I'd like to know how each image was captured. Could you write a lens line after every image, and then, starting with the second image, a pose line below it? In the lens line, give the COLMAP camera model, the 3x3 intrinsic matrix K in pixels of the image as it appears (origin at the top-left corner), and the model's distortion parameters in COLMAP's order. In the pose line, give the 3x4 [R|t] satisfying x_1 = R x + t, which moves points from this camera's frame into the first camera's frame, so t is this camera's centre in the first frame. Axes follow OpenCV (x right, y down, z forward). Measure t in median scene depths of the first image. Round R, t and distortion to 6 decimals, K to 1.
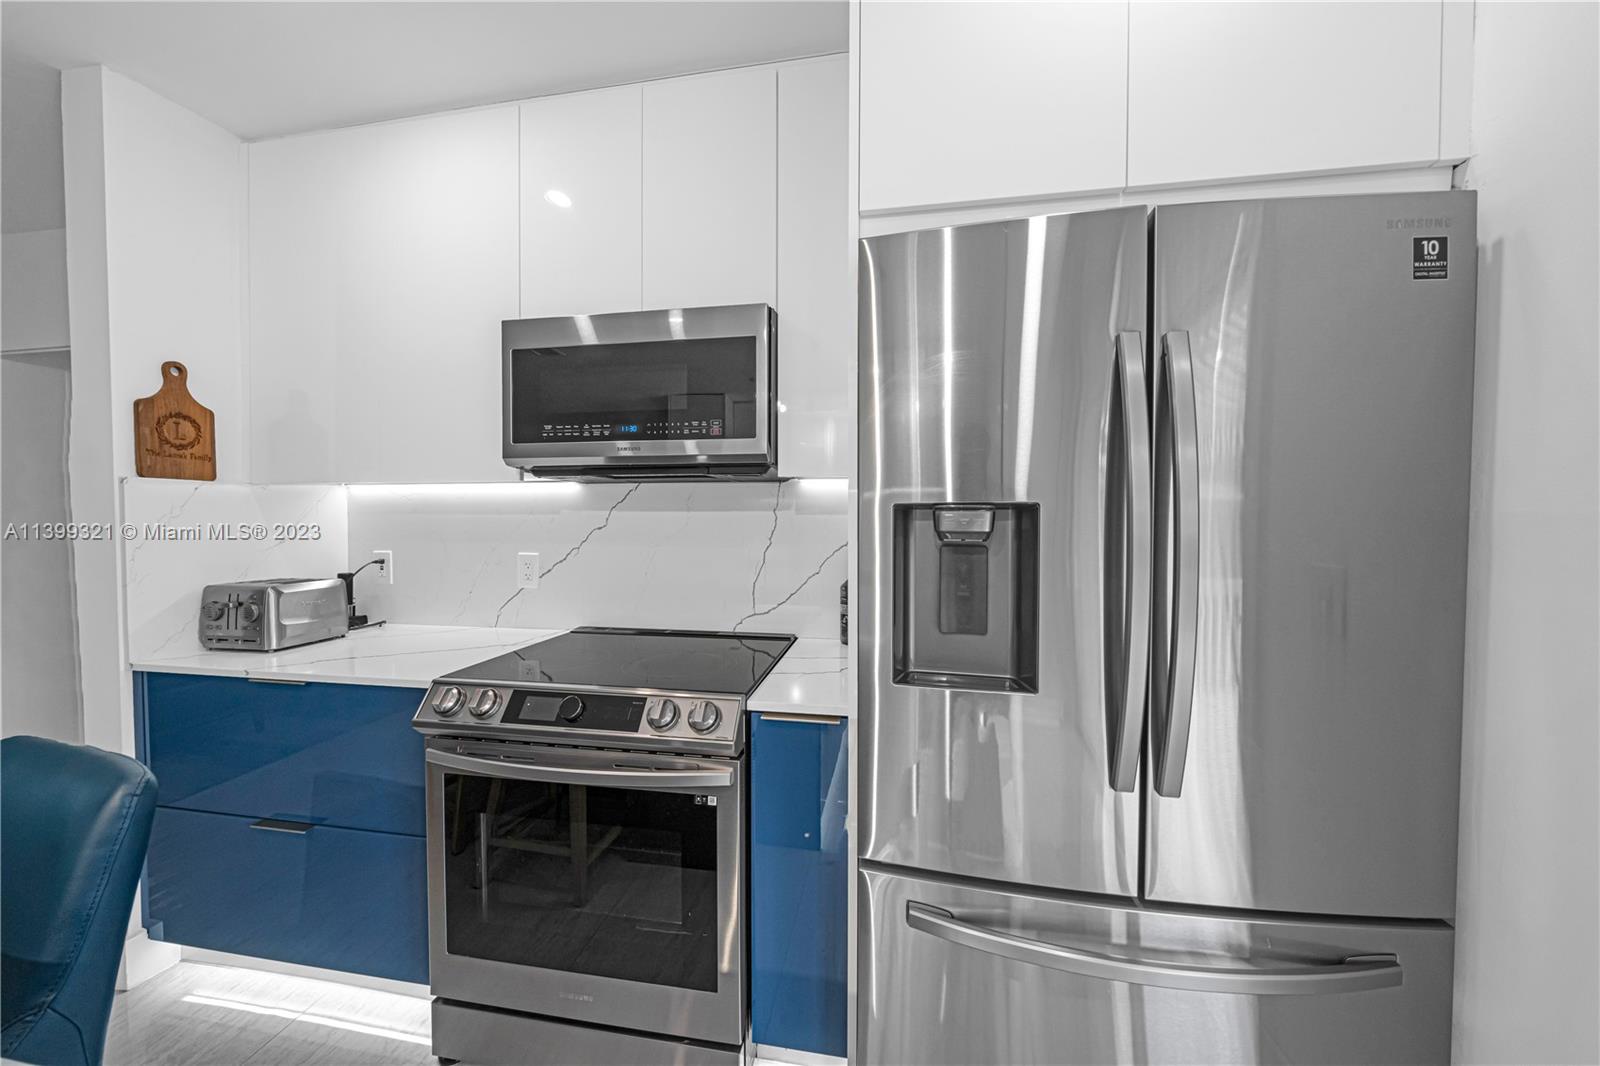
lens RADIAL K [[565.6, 0, 797.3], [0, 565.6, 521.5], [0, 0, 1]] dist [-0.000511, -0.000017]
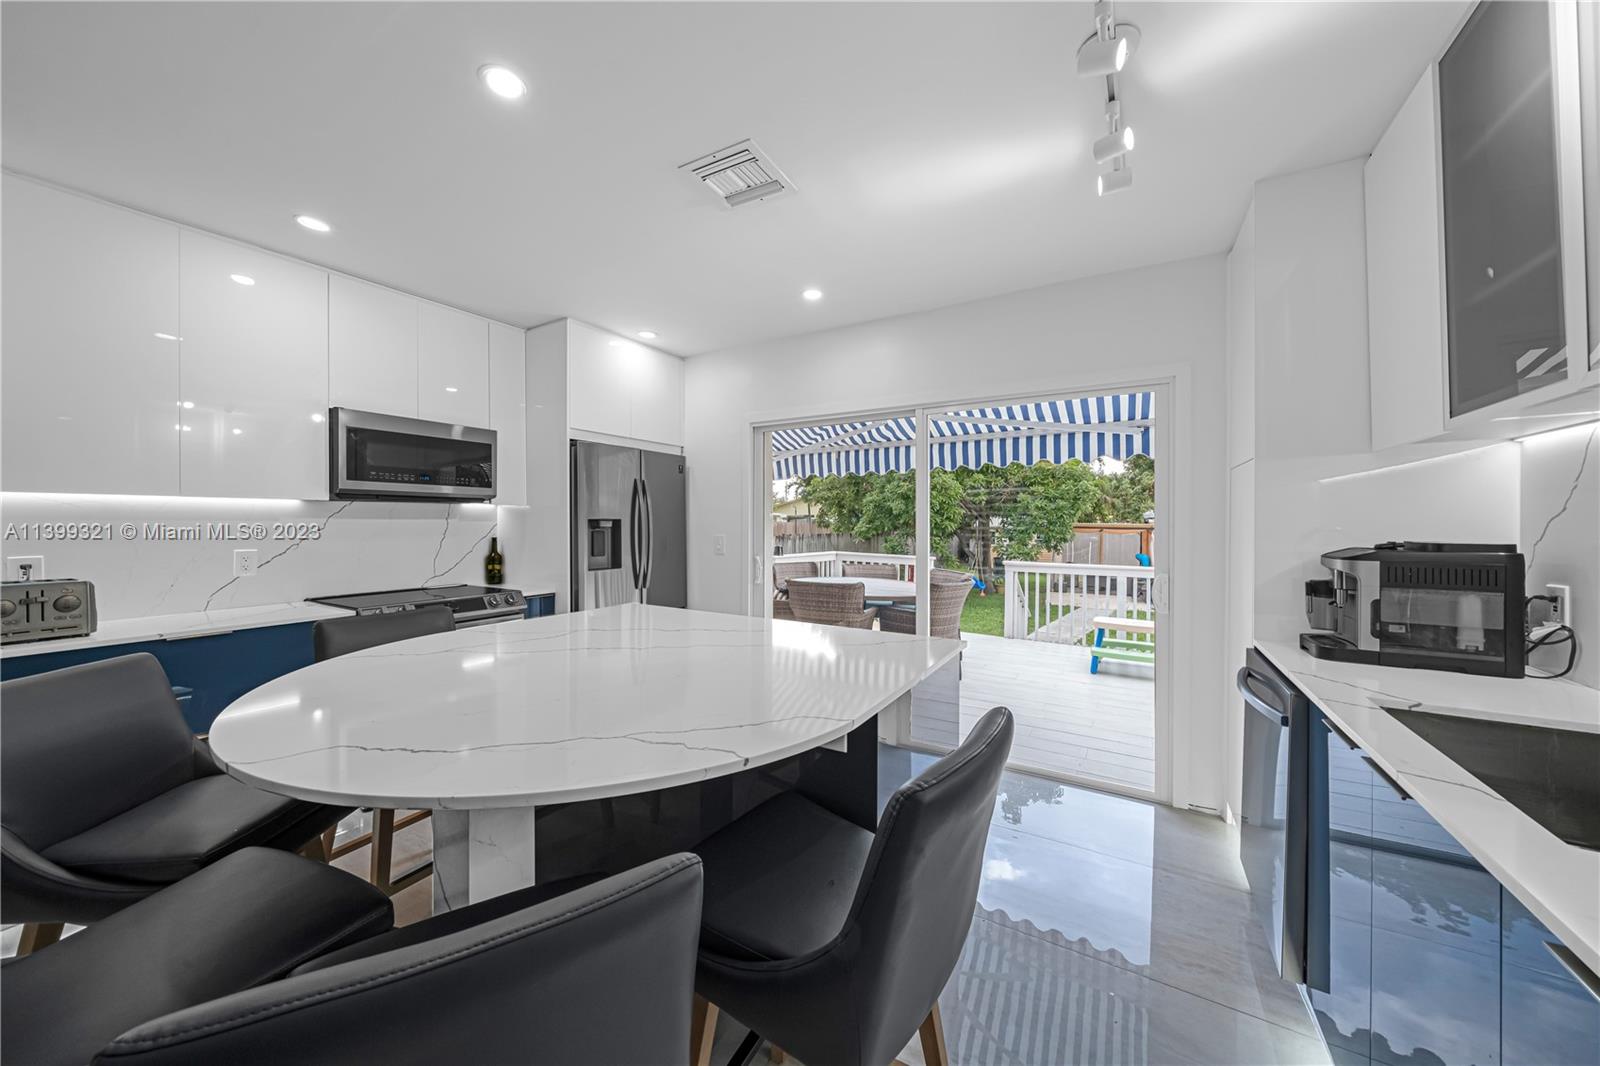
lens RADIAL K [[548.6, 0, 807.5], [0, 548.6, 527.6], [0, 0, 1]] dist [-0.001517, -0.000056]
pose [[0.349821, -0.005520, 0.936800, -1.689996], [0.005988, 0.999975, 0.003656, 0.011611], [-0.936798, 0.004331, 0.349845, -0.965943]]
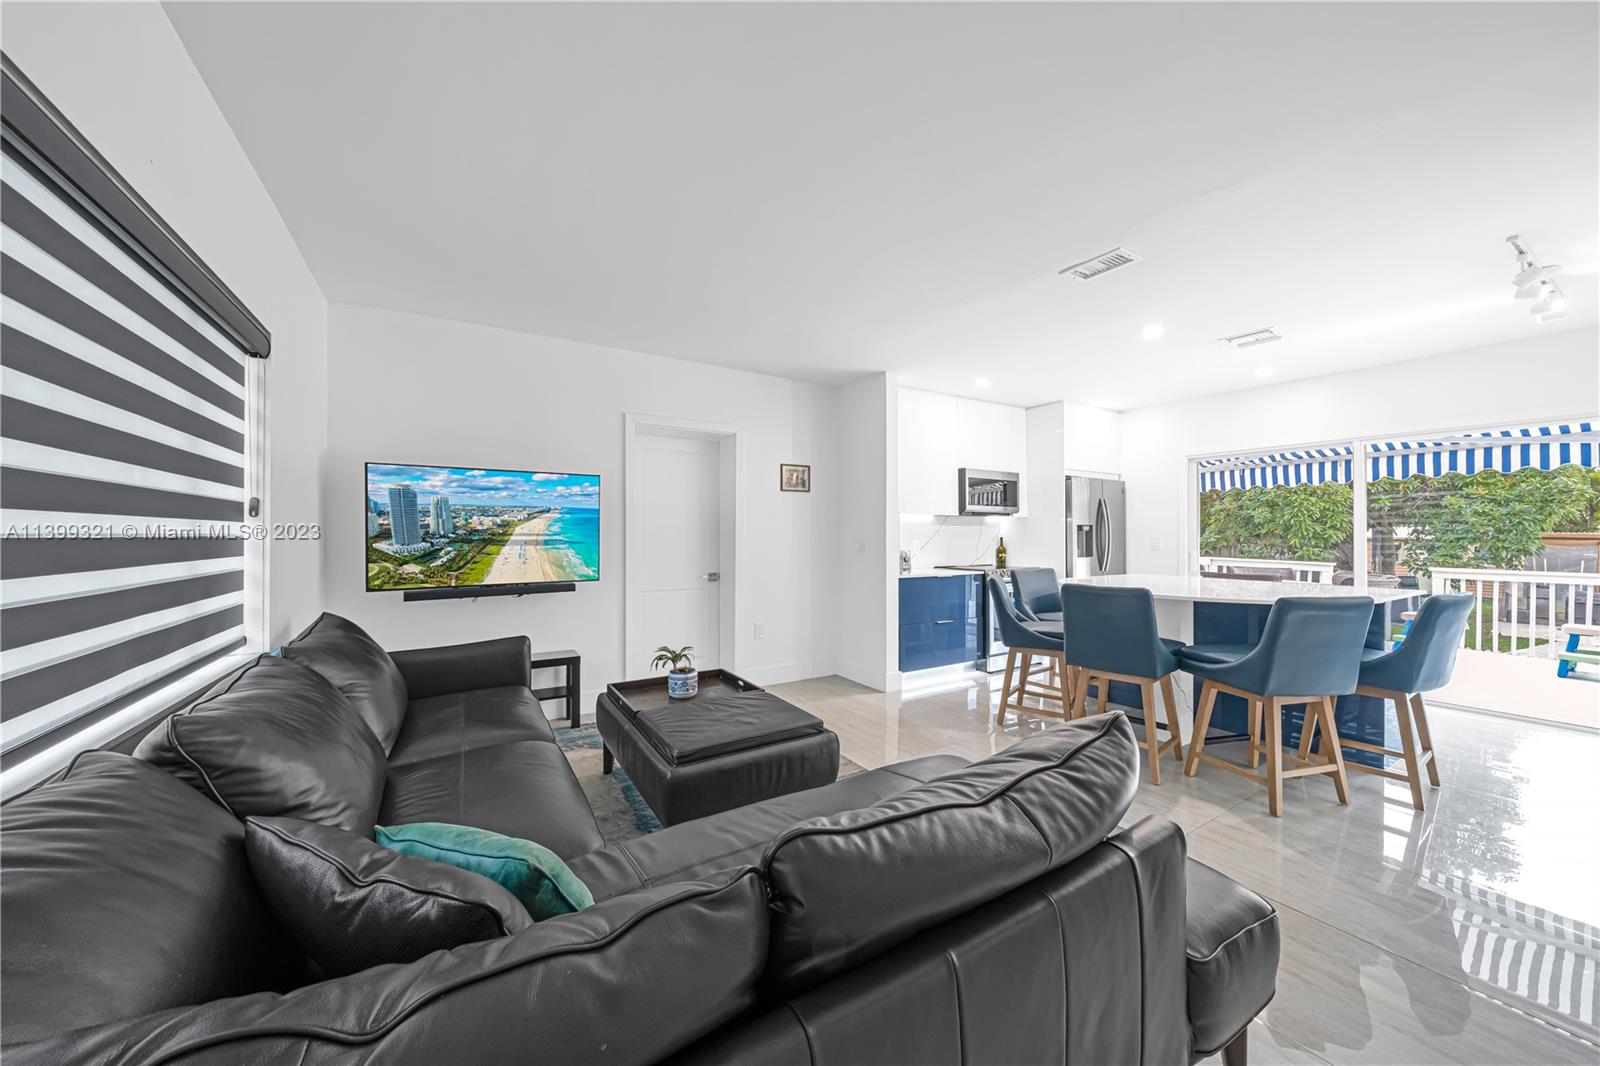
lens RADIAL K [[560.7, 0, 802.5], [0, 560.7, 534.2], [0, 0, 1]] dist [-0.001349, -0.000139]
pose [[0.742071, 0.004719, 0.670305, -3.733985], [0.003767, 0.999930, -0.011209, 0.076405], [-0.670311, 0.010843, 0.742001, -0.853633]]
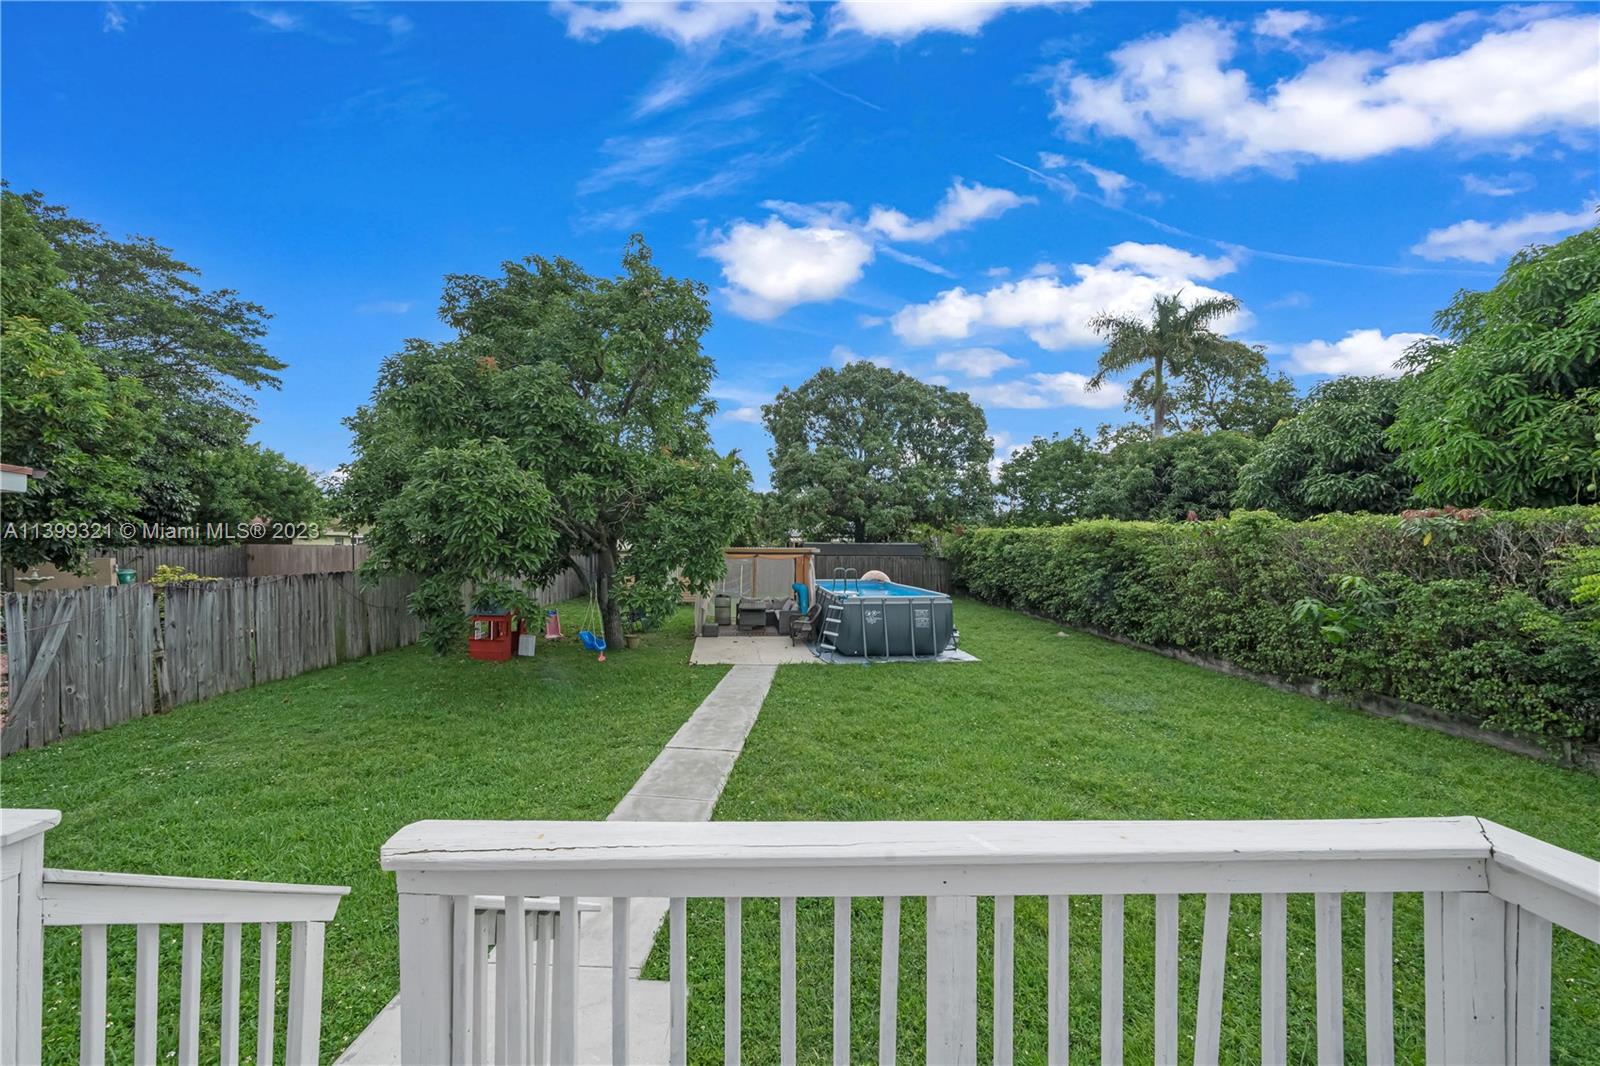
lens RADIAL K [[542.9, 0, 772.3], [0, 542.9, 544.5], [0, 0, 1]] dist [-0.000793, -0.000259]
pose [[-0.181498, -0.005736, 0.983375, 2.213207], [0.016234, 0.999829, 0.008828, -0.127960], [-0.983257, 0.017566, -0.181373, -1.327264]]
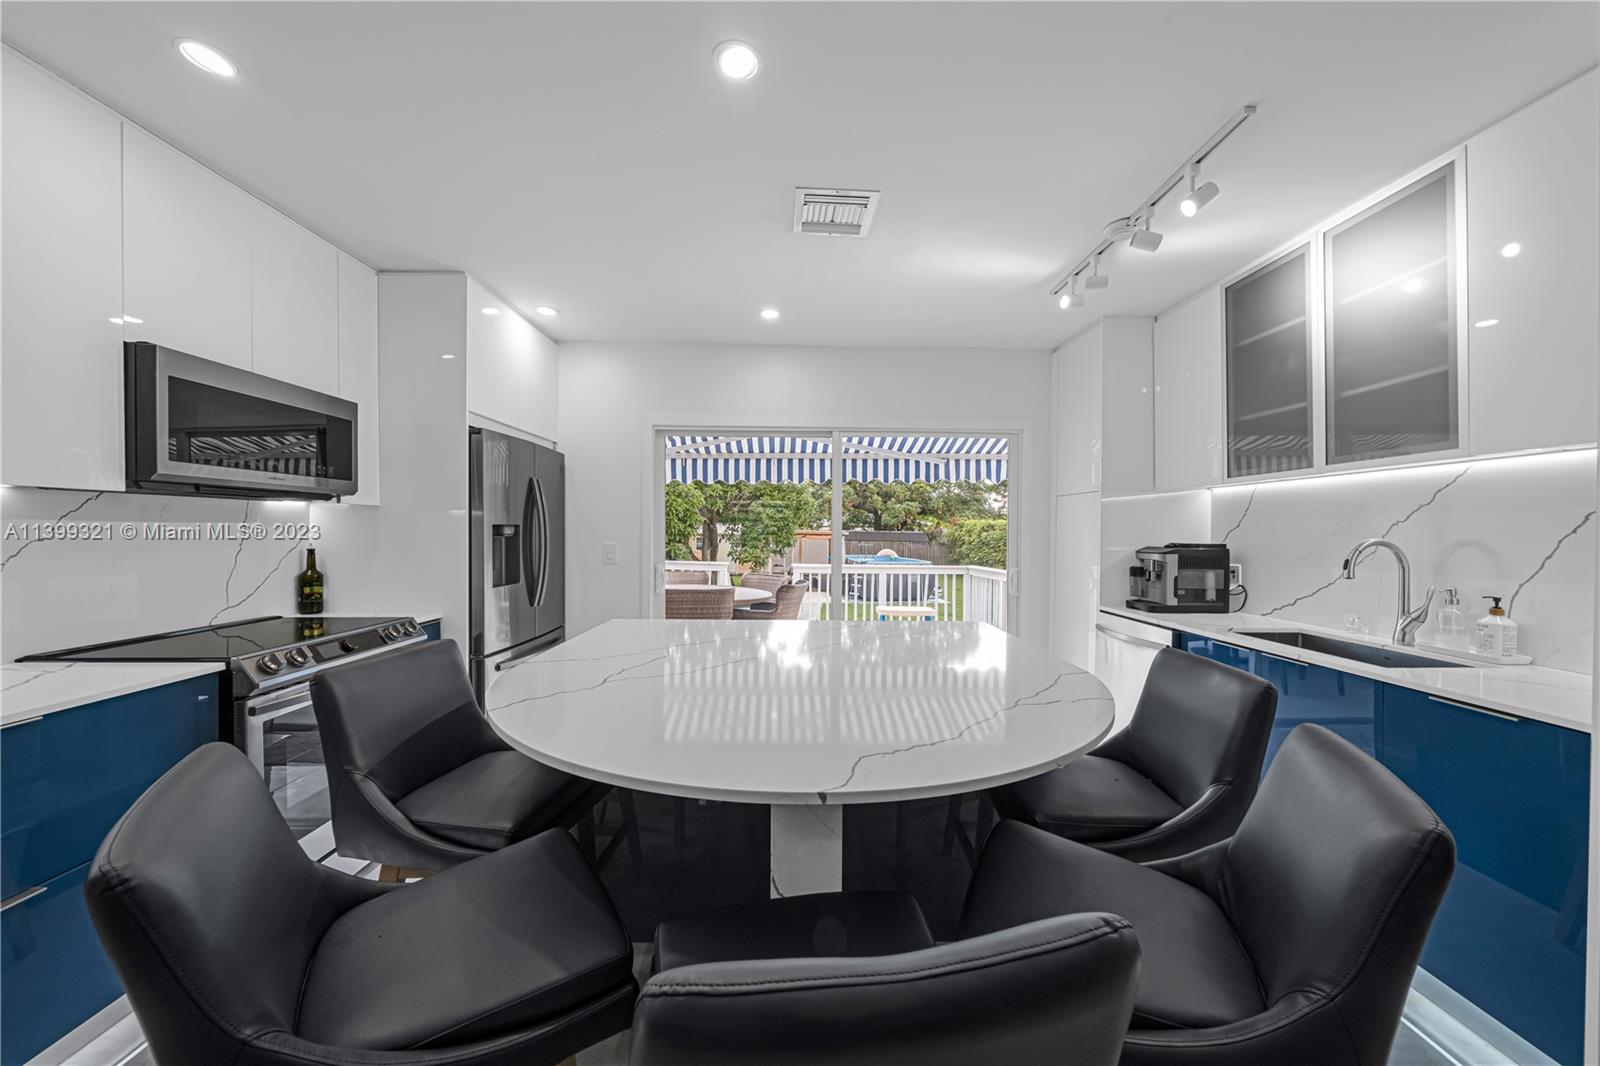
lens RADIAL K [[548.2, 0, 797.9], [0, 548.2, 532.6], [0, 0, 1]] dist [-0.003470, -0.000072]
pose [[-0.191561, -0.002877, 0.981477, -1.898805], [0.003074, 0.999989, 0.003531, 0.003537], [-0.981476, 0.003694, -0.191550, 0.029012]]
